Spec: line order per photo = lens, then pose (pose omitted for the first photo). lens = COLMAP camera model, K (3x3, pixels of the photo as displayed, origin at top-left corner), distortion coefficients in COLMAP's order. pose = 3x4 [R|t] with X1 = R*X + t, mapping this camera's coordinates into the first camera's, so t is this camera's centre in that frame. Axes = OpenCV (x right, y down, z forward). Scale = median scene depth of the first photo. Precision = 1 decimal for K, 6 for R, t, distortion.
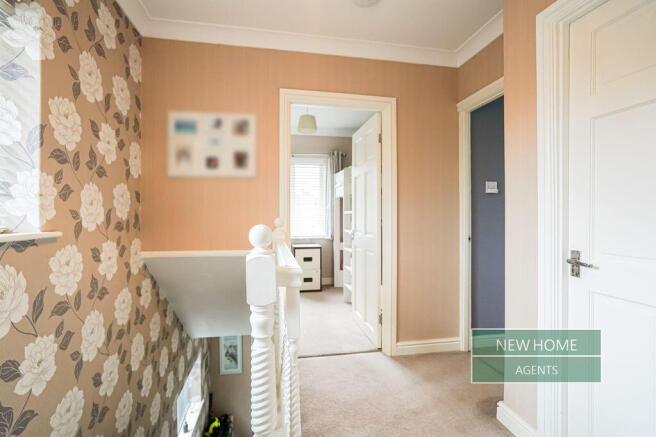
lens RADIAL K [[305.9, 0, 327.4], [0, 305.9, 214.7], [0, 0, 1]] dist [-0.018685, 0.004469]
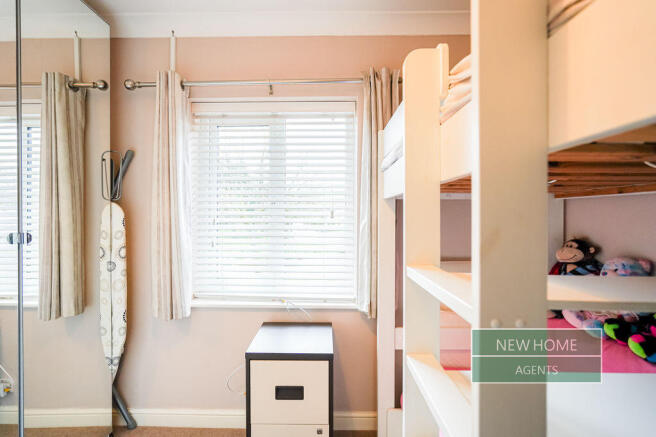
lens RADIAL K [[305.9, 0, 328.3], [0, 305.9, 217.1], [0, 0, 1]] dist [-0.018685, 0.004469]
pose [[0.983769, 0.005611, -0.179349, 0.029222], [-0.005821, 0.999983, -0.000642, -0.034109], [0.179343, 0.001676, 0.983785, 0.647661]]
